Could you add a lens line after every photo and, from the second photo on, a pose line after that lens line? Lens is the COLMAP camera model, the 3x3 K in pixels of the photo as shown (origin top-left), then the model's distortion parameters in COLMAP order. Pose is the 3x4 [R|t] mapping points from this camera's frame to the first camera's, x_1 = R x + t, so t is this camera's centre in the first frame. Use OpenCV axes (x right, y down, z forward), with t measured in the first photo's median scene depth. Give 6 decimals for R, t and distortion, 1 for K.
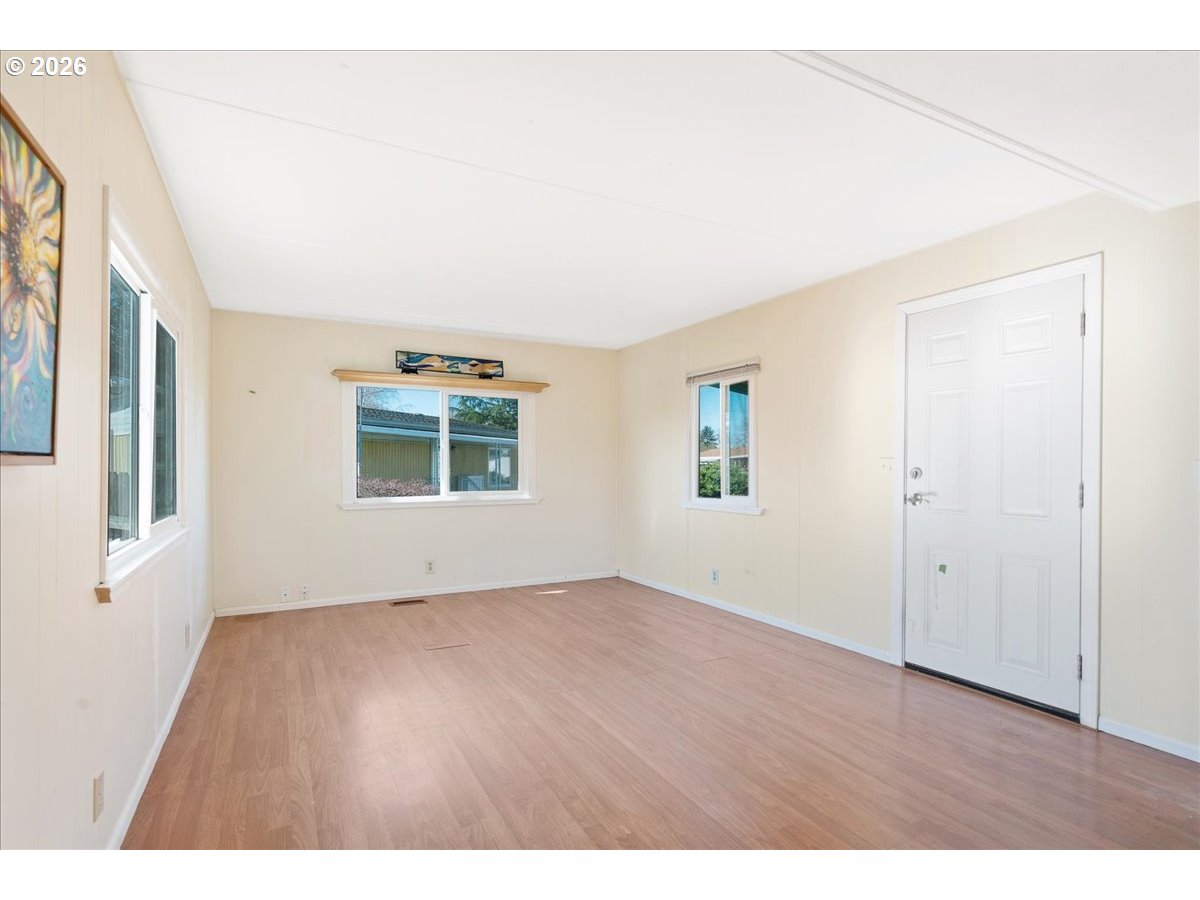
lens RADIAL K [[604.3, 0, 596.7], [0, 604.3, 468.6], [0, 0, 1]] dist [0.000763, 0.000468]
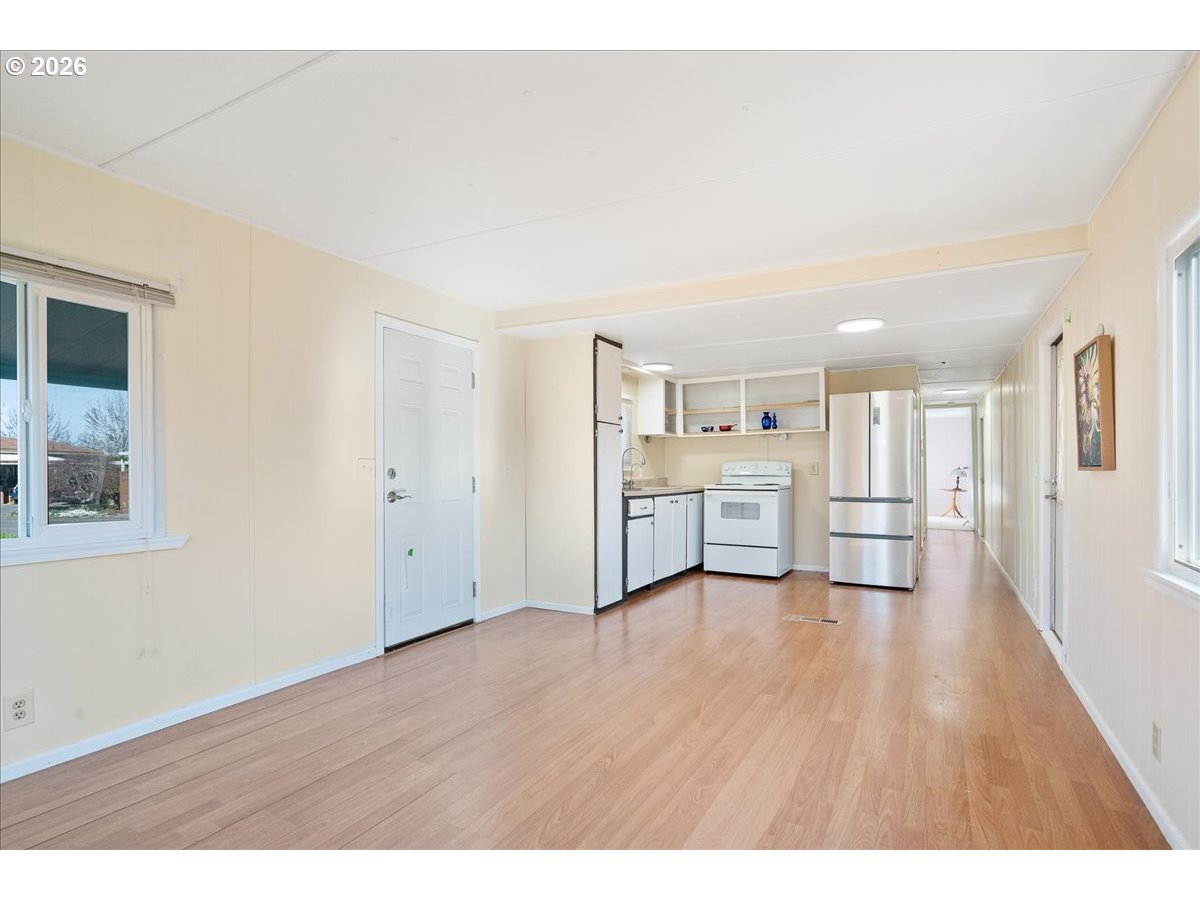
lens RADIAL K [[604.3, 0, 596.7], [0, 604.3, 468.6], [0, 0, 1]] dist [0.000763, 0.000468]
pose [[-0.538562, -0.003965, 0.842576, -0.394724], [0.001193, 0.999984, 0.005468, -0.004276], [-0.842585, 0.003950, -0.538549, 0.828036]]
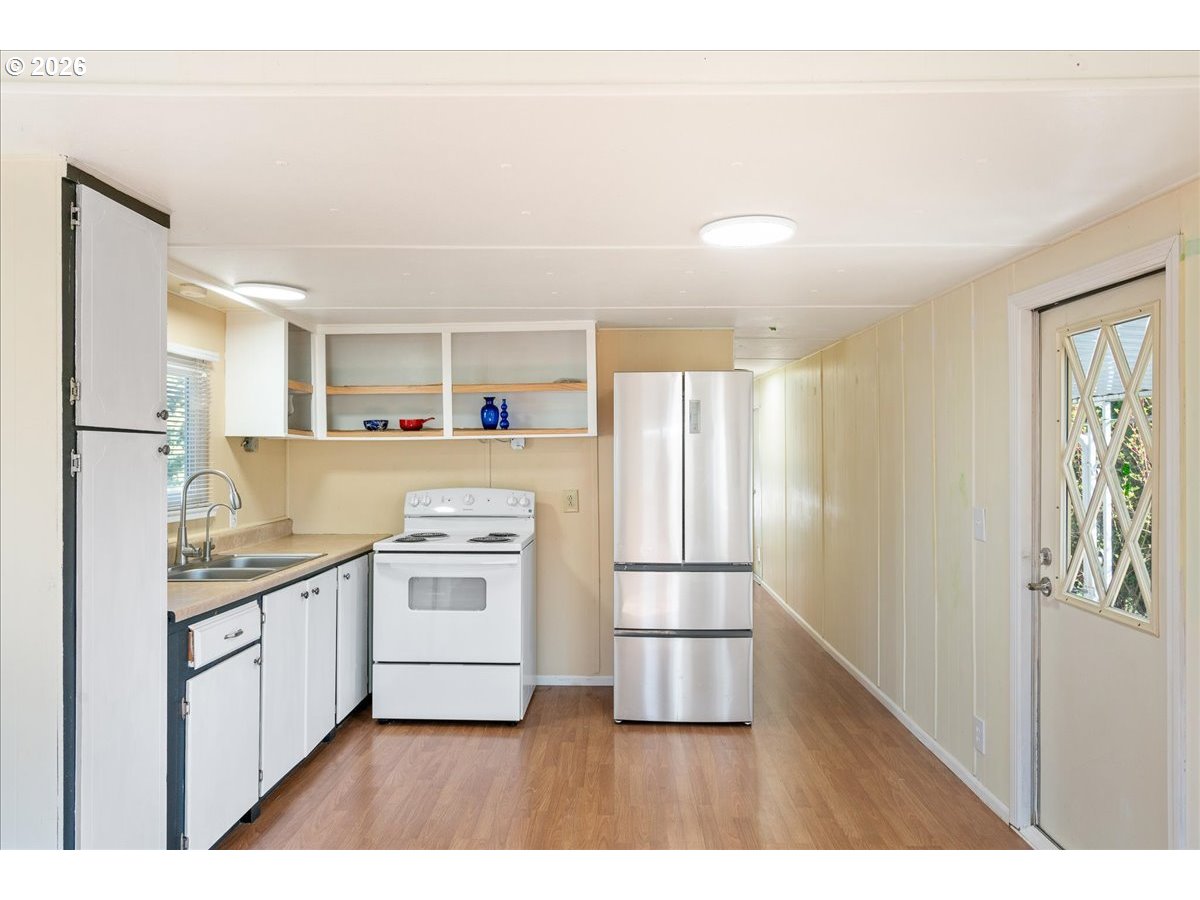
lens RADIAL K [[803.2, 0, 600.0], [0, 803.2, 450.0], [0, 0, 1]] dist [-0.001622, 0.000646]
pose [[-0.871371, -0.003877, 0.490609, -0.058152], [-0.002770, 0.999992, 0.002982, -0.060662], [-0.490617, 0.001240, -0.871374, 0.561881]]
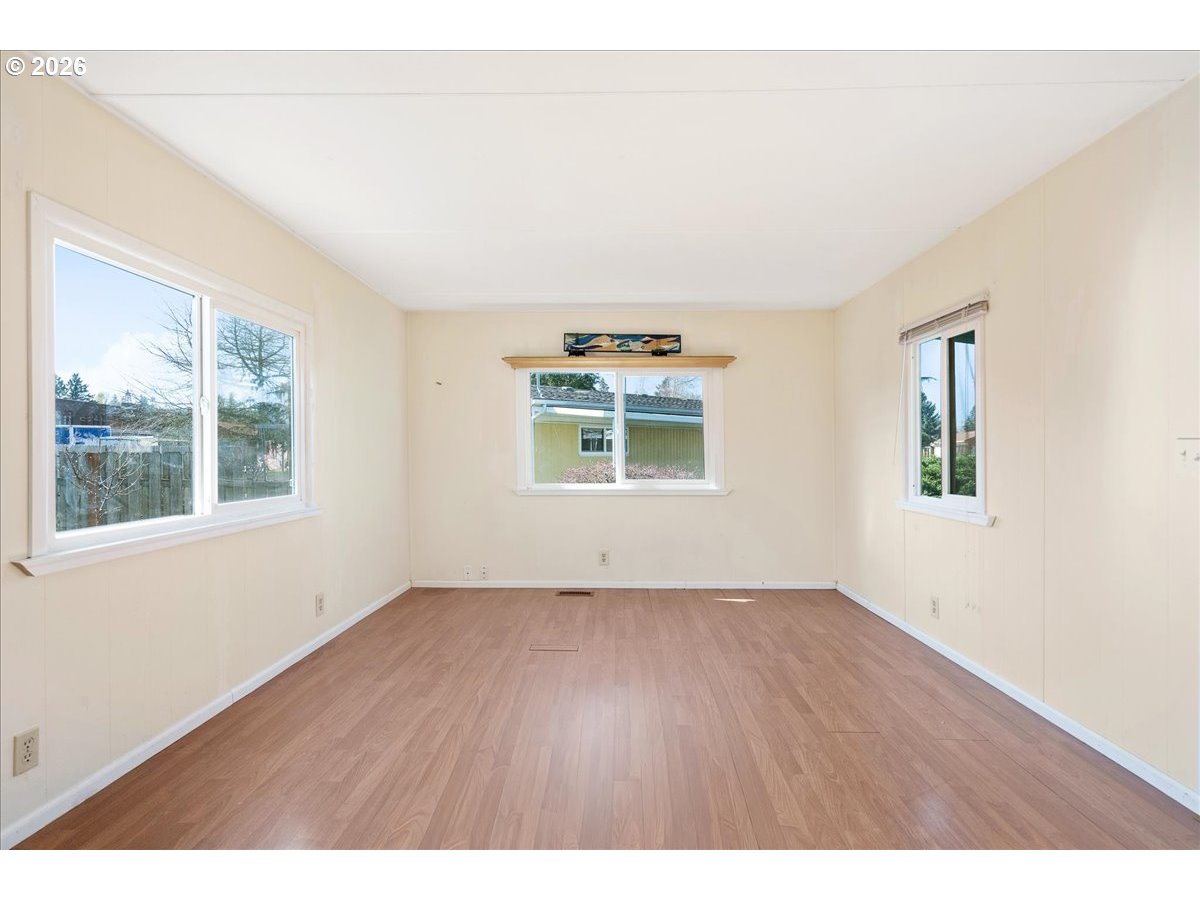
lens RADIAL K [[606.8, 0, 600.0], [0, 606.8, 450.0], [0, 0, 1]] dist [0.001667, 0.000435]
pose [[0.872644, 0.000313, -0.488357, 0.193828], [-0.004862, 0.999956, -0.008046, 0.000499], [0.488333, 0.009396, 0.872607, 0.172359]]
